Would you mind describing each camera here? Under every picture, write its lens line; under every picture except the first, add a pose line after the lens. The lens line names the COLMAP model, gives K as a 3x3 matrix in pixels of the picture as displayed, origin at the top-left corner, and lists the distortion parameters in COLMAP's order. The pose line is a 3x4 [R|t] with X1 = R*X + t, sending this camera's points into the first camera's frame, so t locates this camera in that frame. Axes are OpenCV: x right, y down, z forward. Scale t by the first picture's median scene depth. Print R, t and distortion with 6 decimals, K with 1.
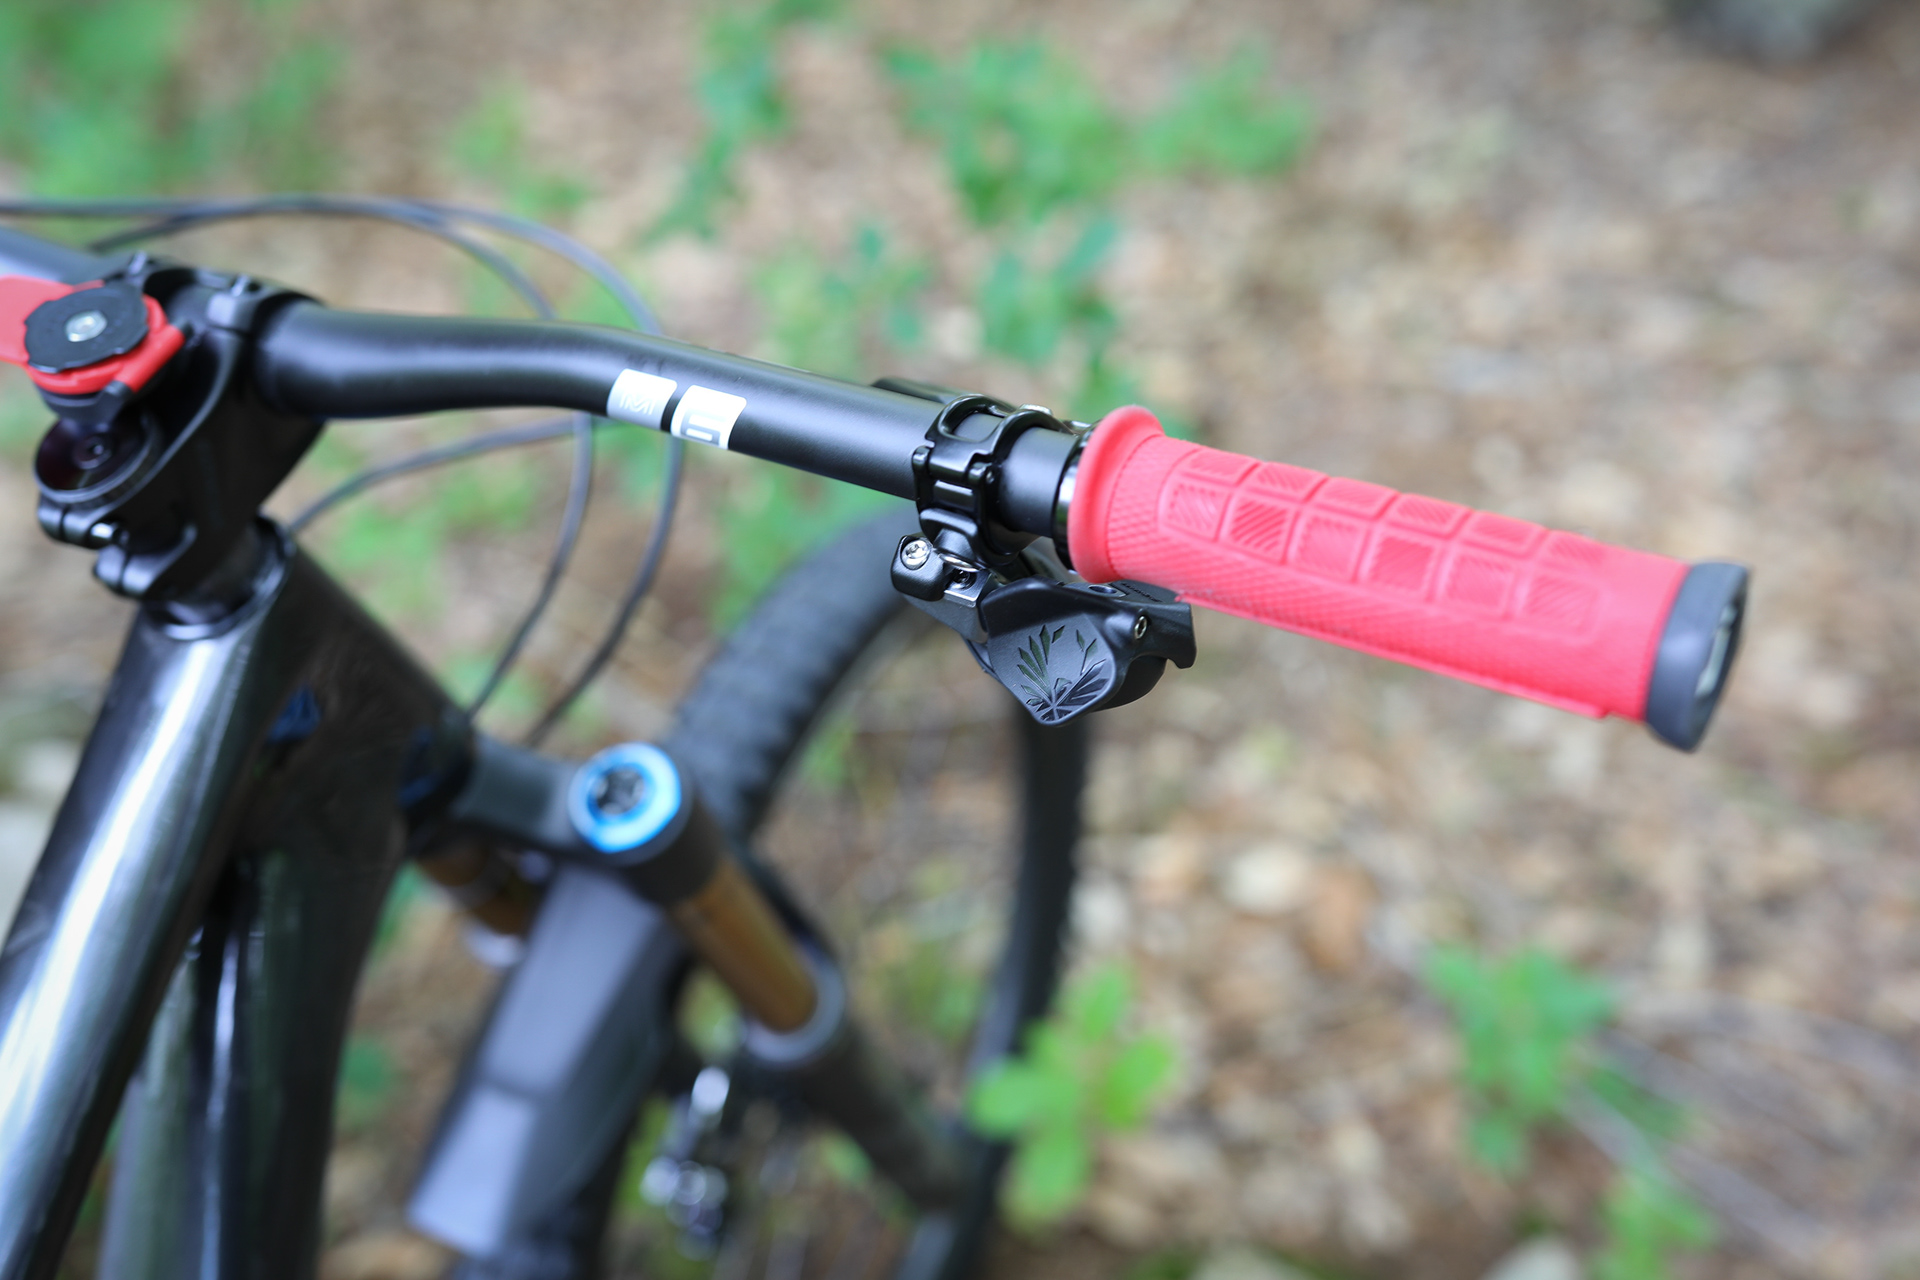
lens RADIAL K [[1843.2, 0, 950.2], [0, 1843.2, 627.6], [0, 0, 1]] dist [-0.015068, 0.000000]
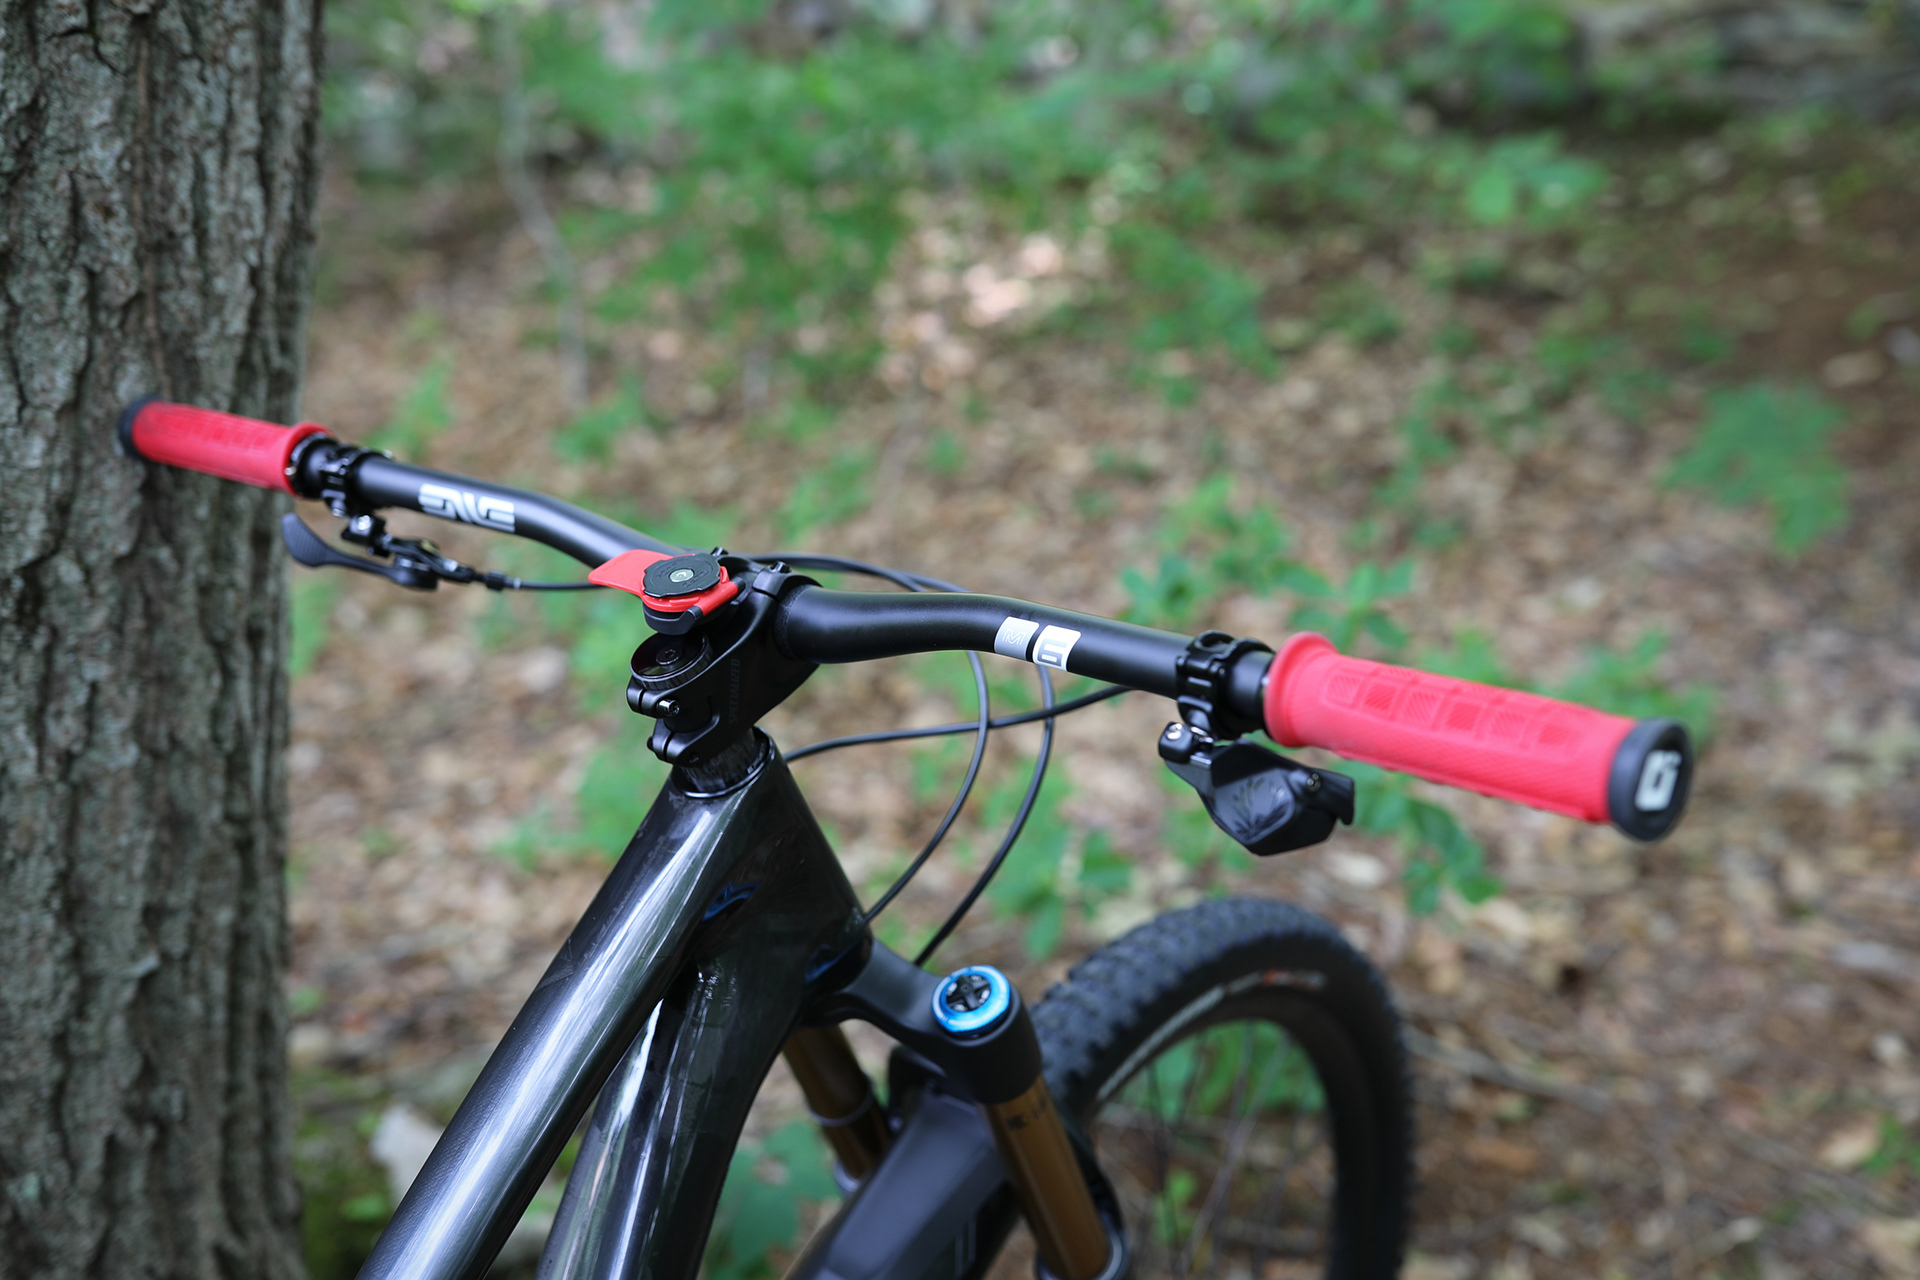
lens RADIAL K [[1843.2, 0, 964.7], [0, 1843.2, 632.7], [0, 0, 1]] dist [-0.015068, 0.000000]
pose [[0.968251, 0.084733, -0.235181, 0.157202], [-0.152450, 0.945753, -0.286897, 0.331203], [0.198114, 0.313641, 0.928644, -0.452639]]
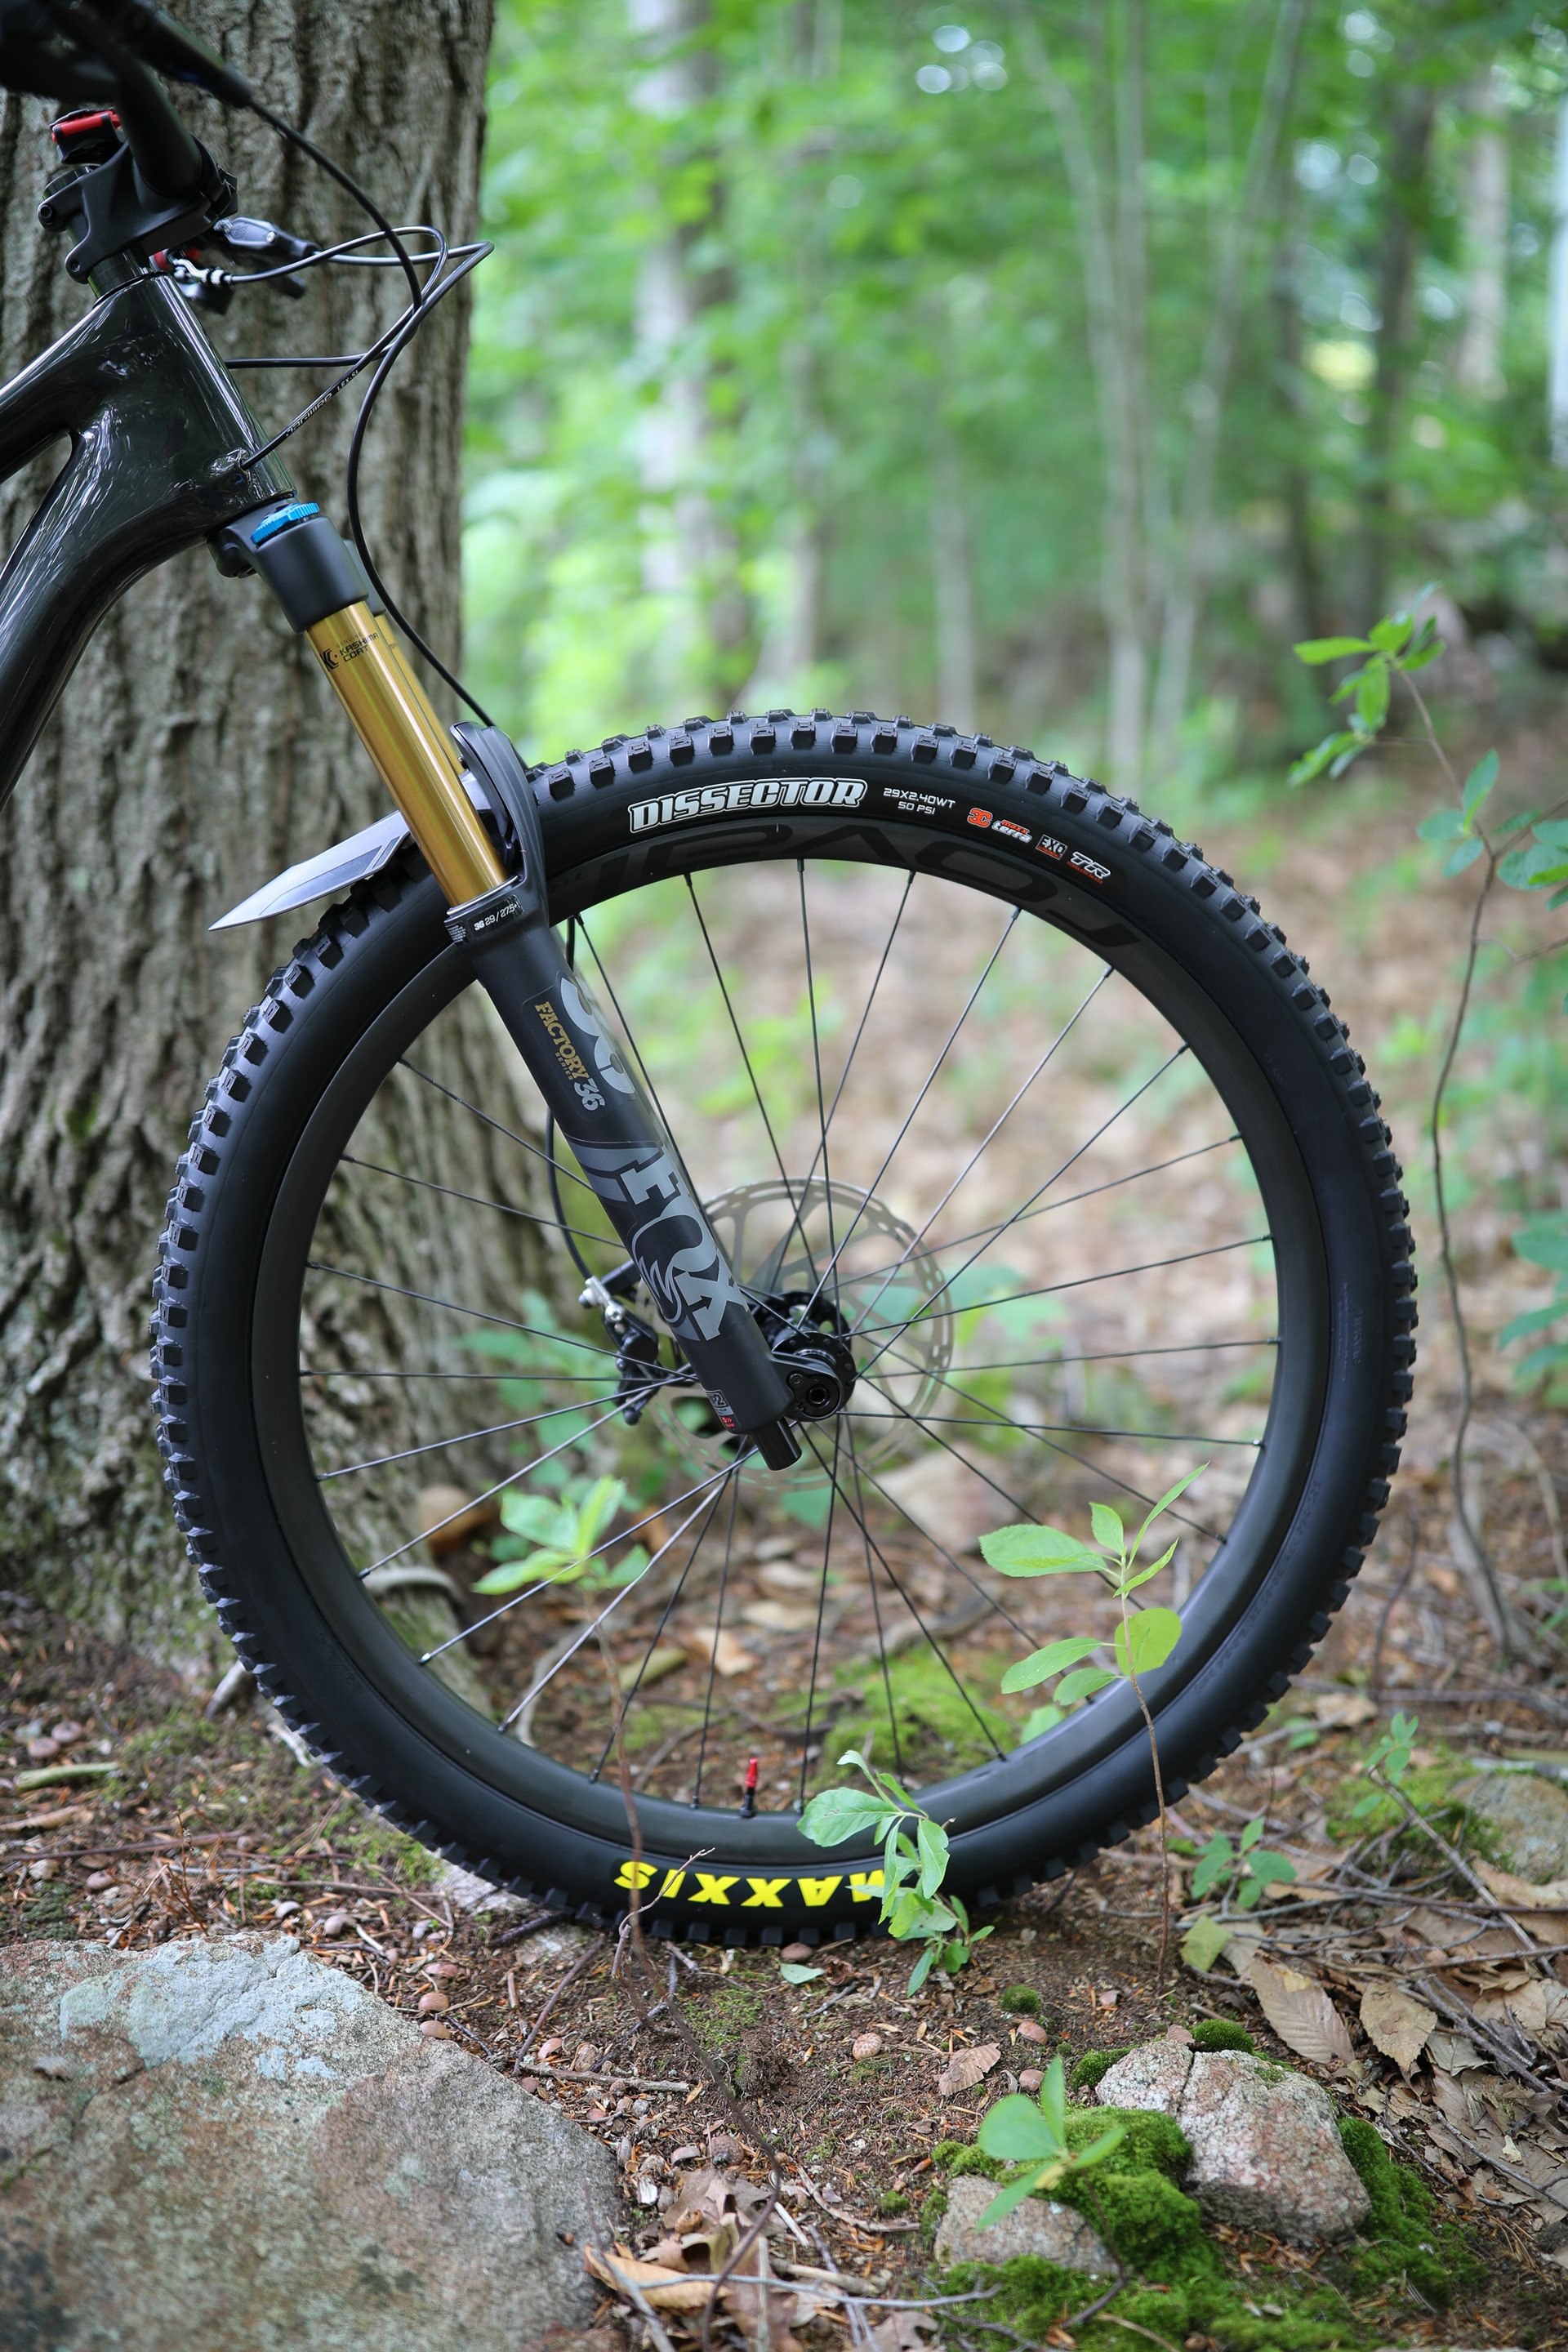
lens RADIAL K [[2257.9, 0, 794.6], [0, 2257.9, 1166.2], [0, 0, 1]] dist [-0.015068, 0.000000]
pose [[0.509150, 0.166091, -0.844500, 2.428142], [-0.489084, 0.863219, -0.125097, 0.831316], [0.708211, 0.476725, 0.520740, 0.892863]]
